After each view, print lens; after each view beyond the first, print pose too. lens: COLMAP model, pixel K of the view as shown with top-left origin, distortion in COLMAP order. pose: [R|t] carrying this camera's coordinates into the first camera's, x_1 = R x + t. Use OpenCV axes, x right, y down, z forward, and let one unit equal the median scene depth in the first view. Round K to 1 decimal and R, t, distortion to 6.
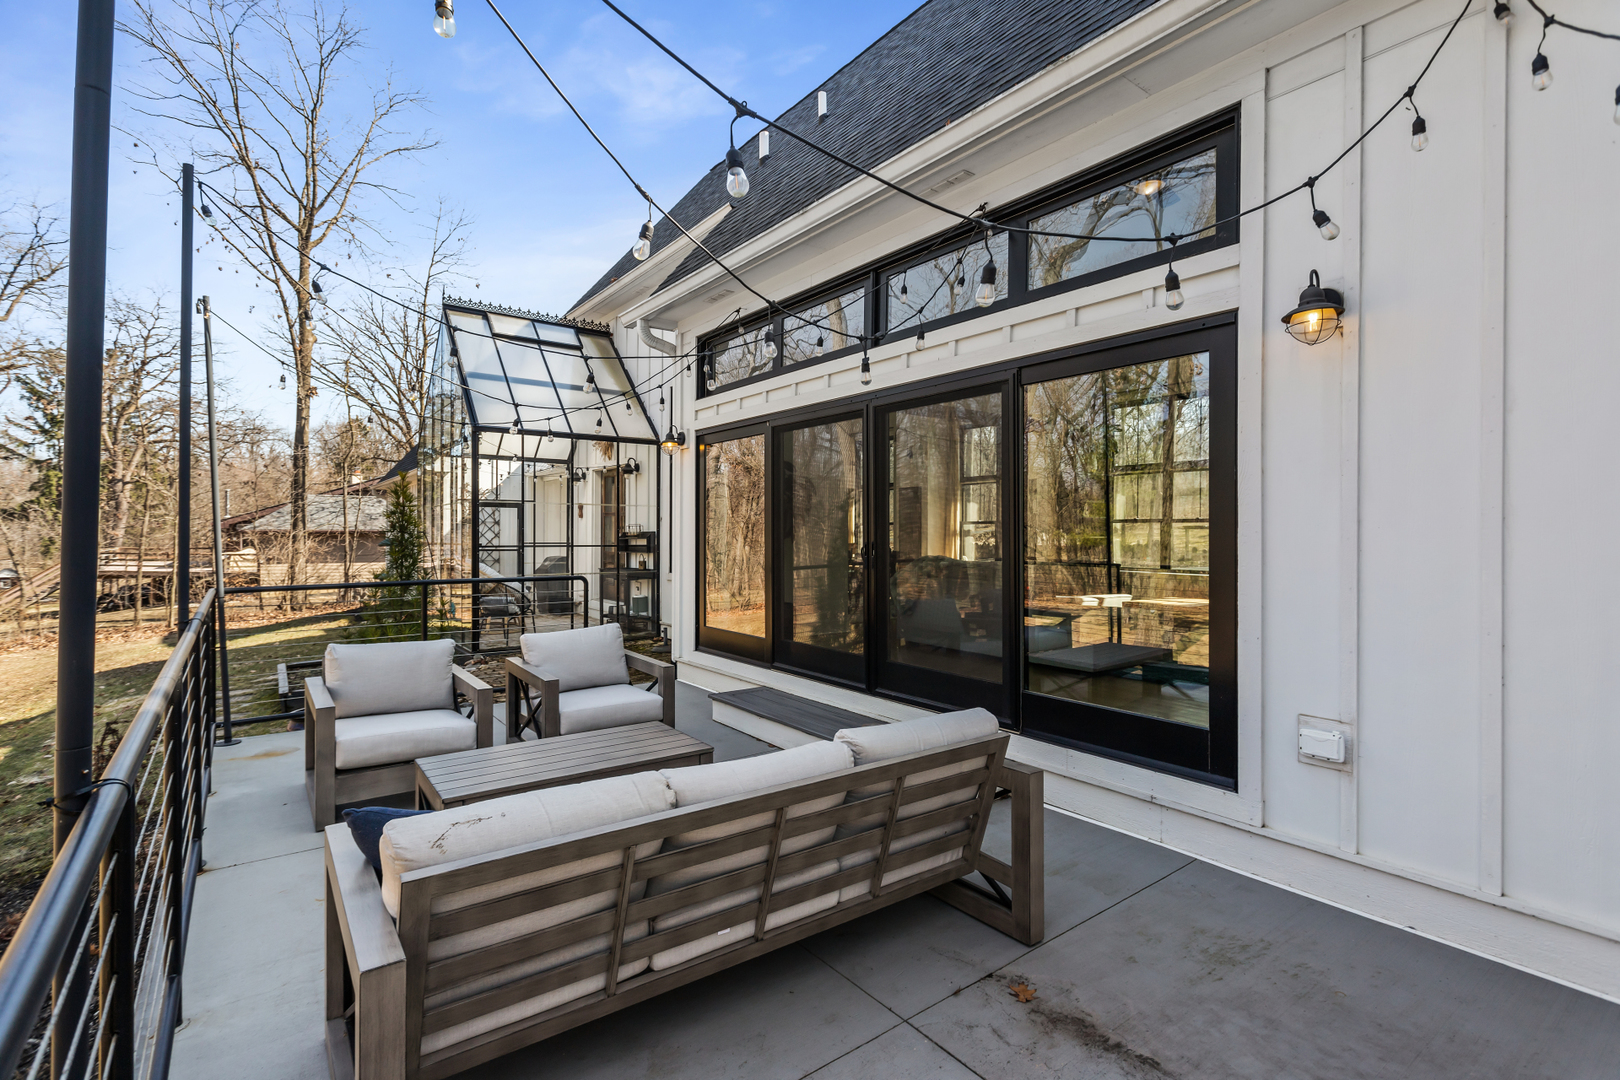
lens RADIAL K [[764.0, 0, 811.8], [0, 764.0, 534.0], [0, 0, 1]] dist [-0.000533, 0.002824]
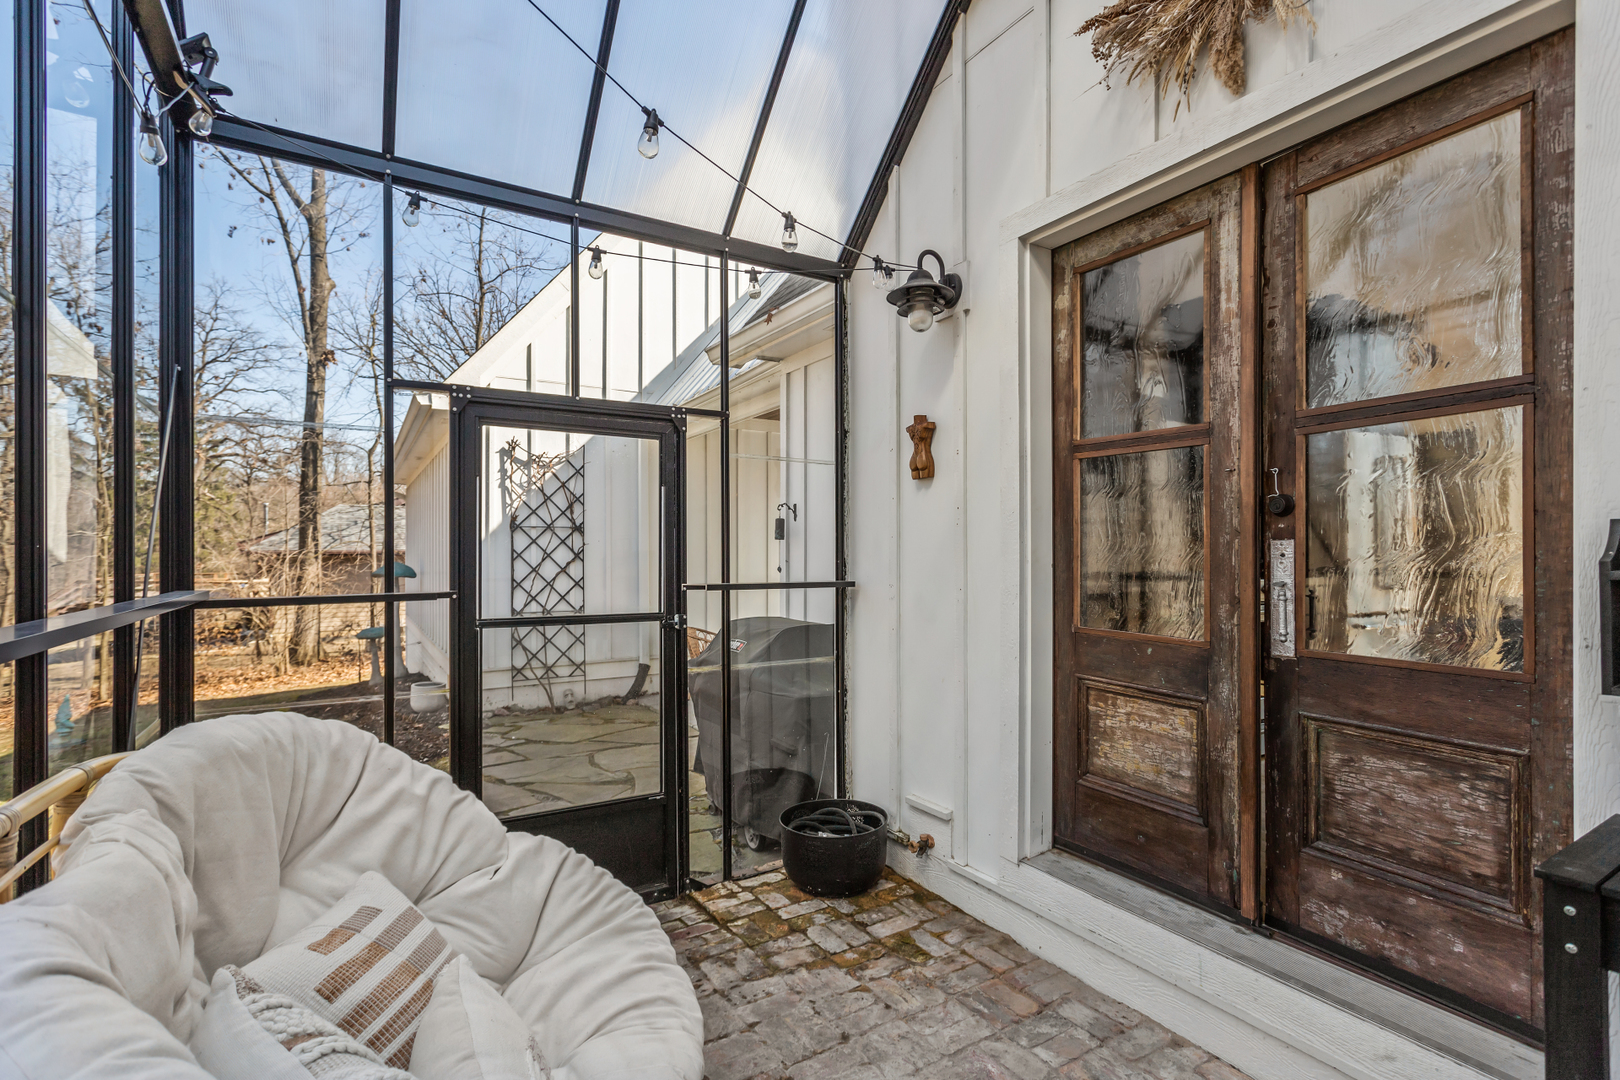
lens RADIAL K [[764.0, 0, 811.3], [0, 764.0, 548.4], [0, 0, 1]] dist [-0.000533, 0.002824]
pose [[0.995346, -0.009649, -0.095885, -0.142520], [0.009258, 0.999947, -0.004522, 0.000357], [0.095923, 0.003613, 0.995382, 0.346654]]
